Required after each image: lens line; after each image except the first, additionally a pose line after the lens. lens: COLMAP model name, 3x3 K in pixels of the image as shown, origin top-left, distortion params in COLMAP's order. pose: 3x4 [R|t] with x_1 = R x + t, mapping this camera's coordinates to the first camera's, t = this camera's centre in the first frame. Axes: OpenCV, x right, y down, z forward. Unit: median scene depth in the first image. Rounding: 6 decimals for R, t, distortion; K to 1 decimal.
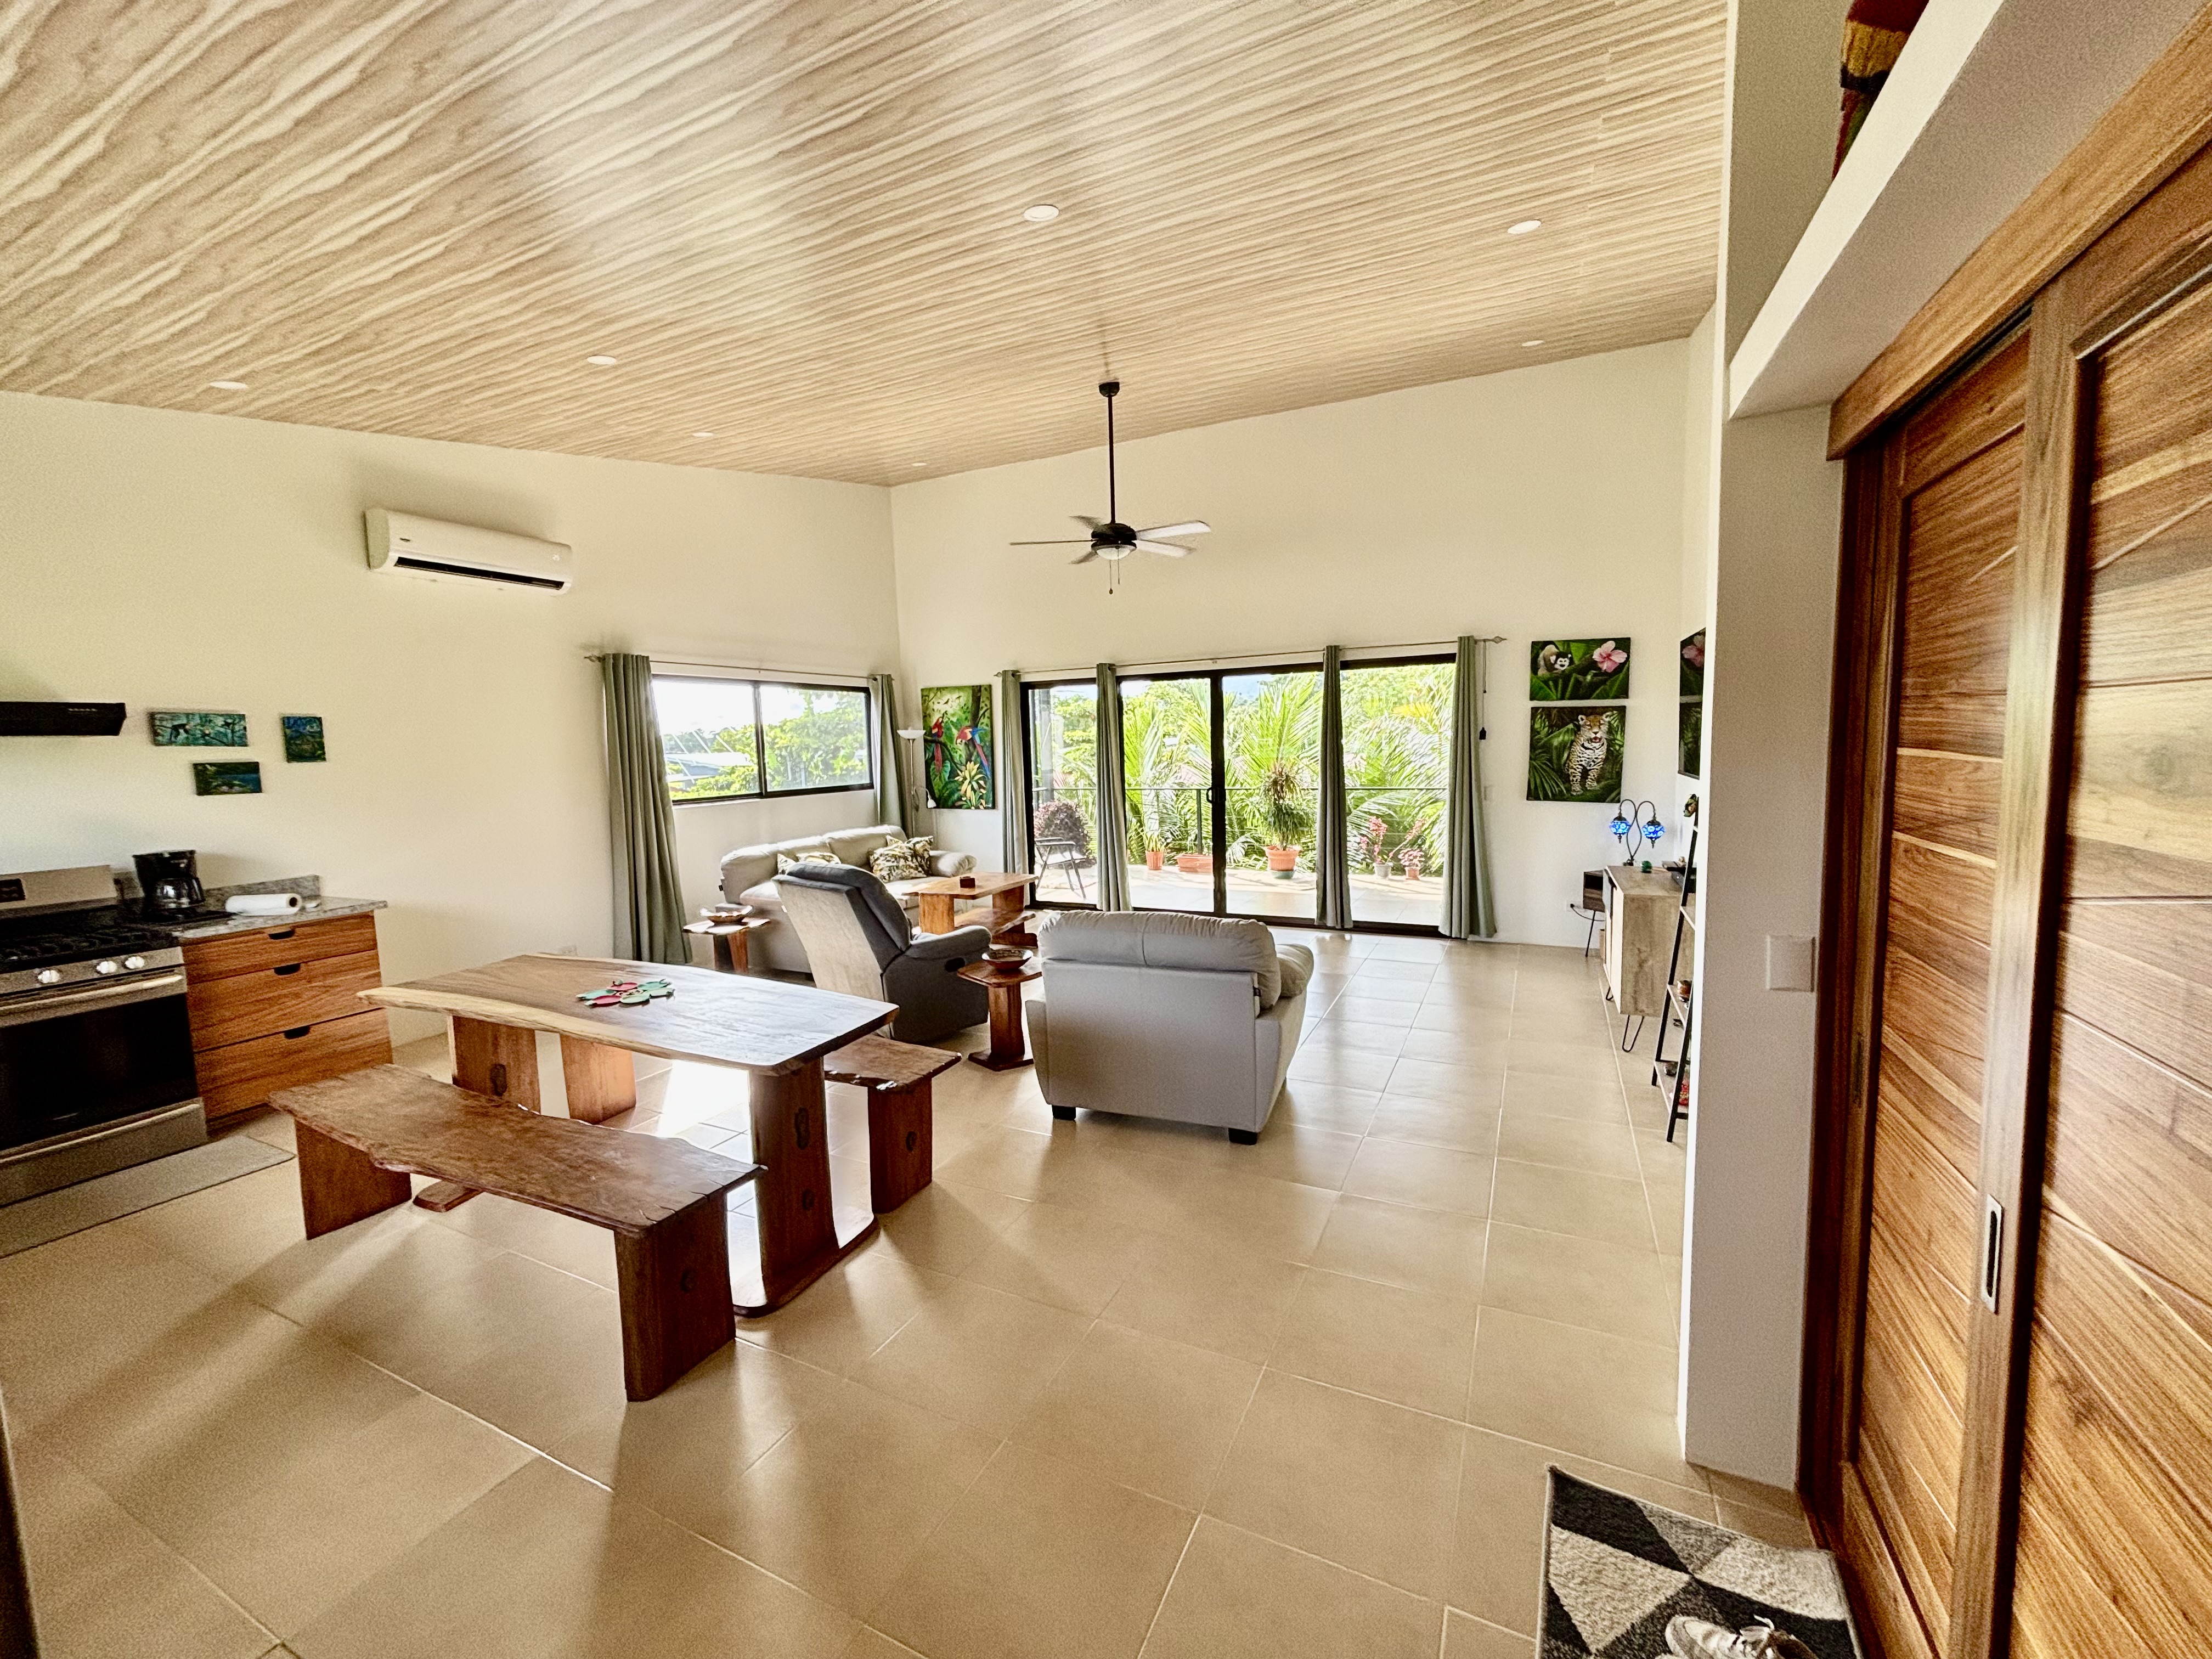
lens RADIAL K [[890.7, 0, 1112.9], [0, 890.7, 826.4], [0, 0, 1]] dist [0.015339, 0.000312]
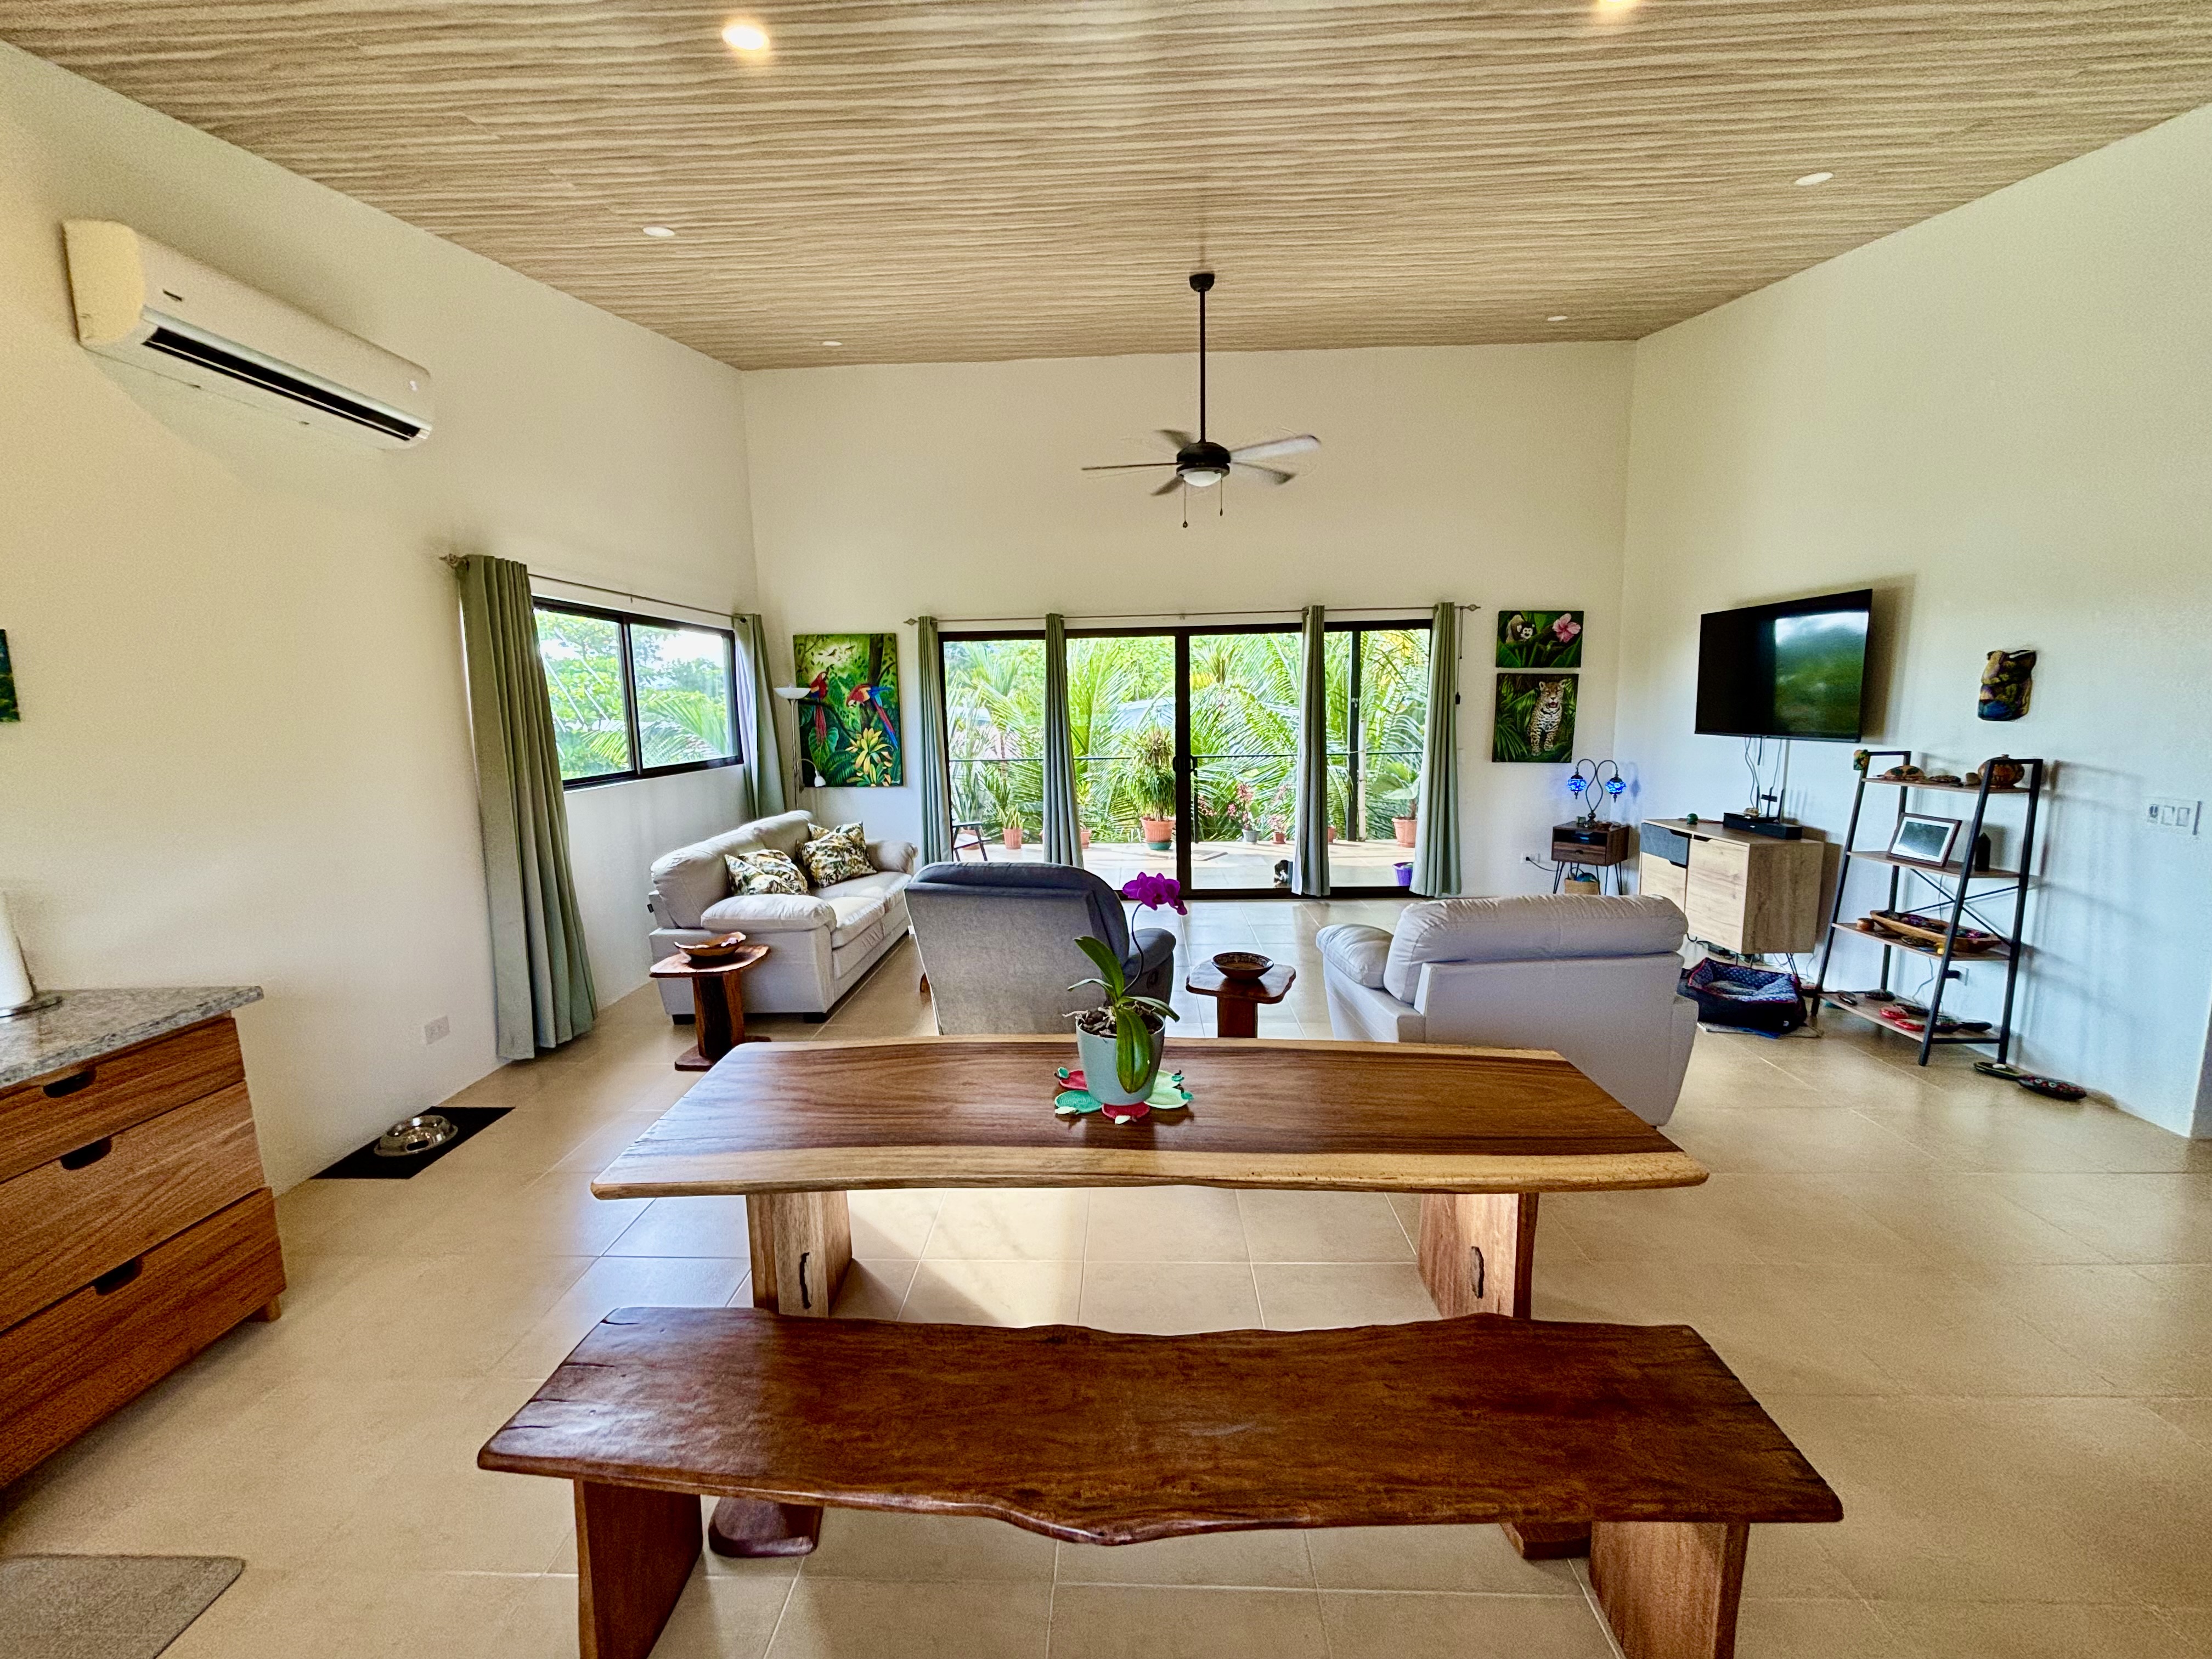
lens RADIAL K [[890.7, 0, 1103.1], [0, 890.7, 823.4], [0, 0, 1]] dist [0.015339, 0.000312]
pose [[0.913254, -0.045756, 0.404812, -0.364141], [0.034008, 0.998767, 0.036169, -0.009804], [-0.405968, -0.019265, 0.913684, 0.204465]]
